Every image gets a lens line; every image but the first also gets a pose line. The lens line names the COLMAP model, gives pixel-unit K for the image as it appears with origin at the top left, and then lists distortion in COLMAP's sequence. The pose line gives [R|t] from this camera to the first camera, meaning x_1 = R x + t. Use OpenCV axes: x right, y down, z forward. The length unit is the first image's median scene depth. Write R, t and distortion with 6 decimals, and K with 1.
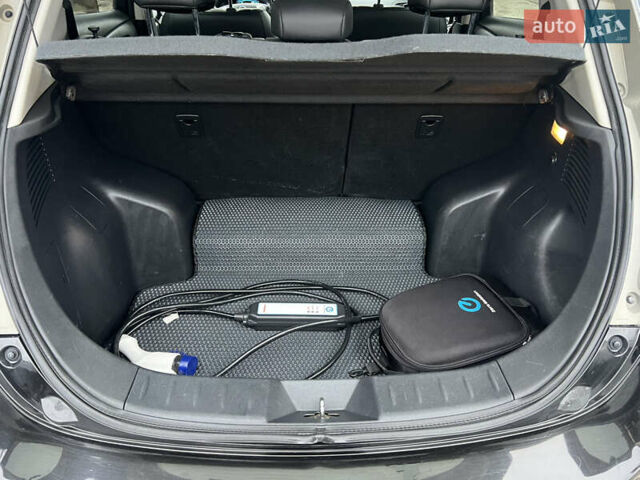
lens RADIAL K [[483.4, 0, 319.9], [0, 483.4, 236.2], [0, 0, 1]] dist [0.044900, -0.047928]
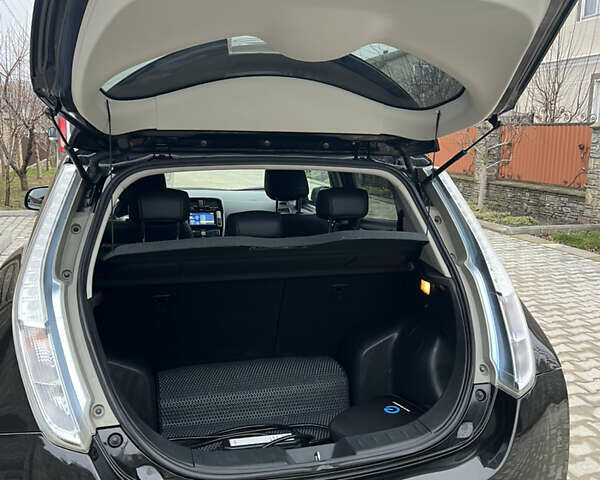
lens RADIAL K [[597.7, 0, 302.2], [0, 597.7, 239.1], [0, 0, 1]] dist [0.094681, -0.170243]
pose [[0.969925, -0.042060, 0.239743, -0.329286], [0.129499, 0.923155, -0.361960, 0.279645], [-0.206096, 0.382121, 0.900838, -0.674627]]
